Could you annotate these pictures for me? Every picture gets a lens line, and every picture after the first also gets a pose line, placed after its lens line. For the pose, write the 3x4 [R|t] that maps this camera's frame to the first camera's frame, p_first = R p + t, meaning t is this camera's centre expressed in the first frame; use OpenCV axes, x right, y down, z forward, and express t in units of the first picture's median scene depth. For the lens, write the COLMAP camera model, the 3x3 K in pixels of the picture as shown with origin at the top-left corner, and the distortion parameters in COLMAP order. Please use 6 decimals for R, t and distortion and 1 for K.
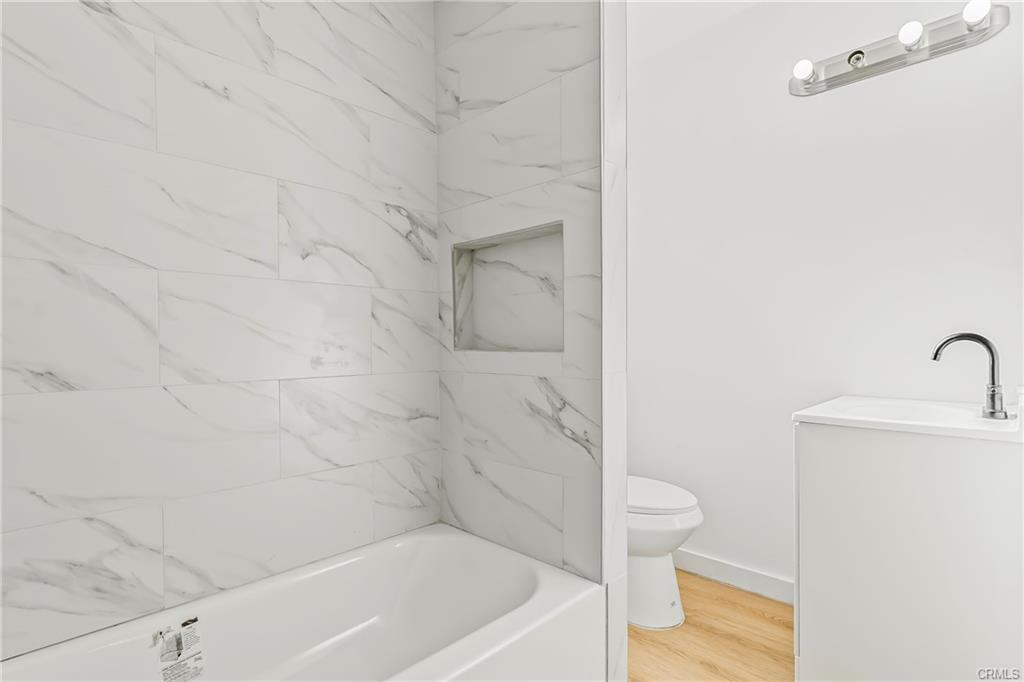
lens RADIAL K [[489.2, 0, 512.9], [0, 489.2, 335.9], [0, 0, 1]] dist [0.002690, -0.001692]
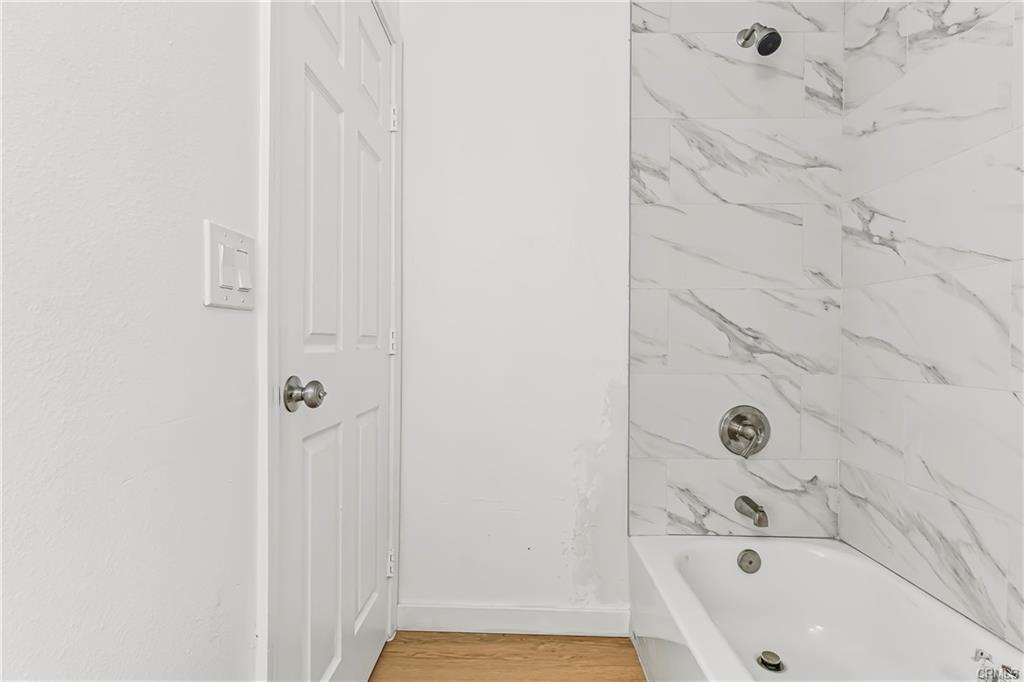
lens RADIAL K [[489.2, 0, 514.4], [0, 489.2, 339.0], [0, 0, 1]] dist [0.002690, -0.001692]
pose [[-0.729595, -0.013712, -0.683743, 0.594002], [-0.000973, 0.999819, -0.019013, 0.028255], [0.683879, -0.013206, -0.729476, 1.115367]]
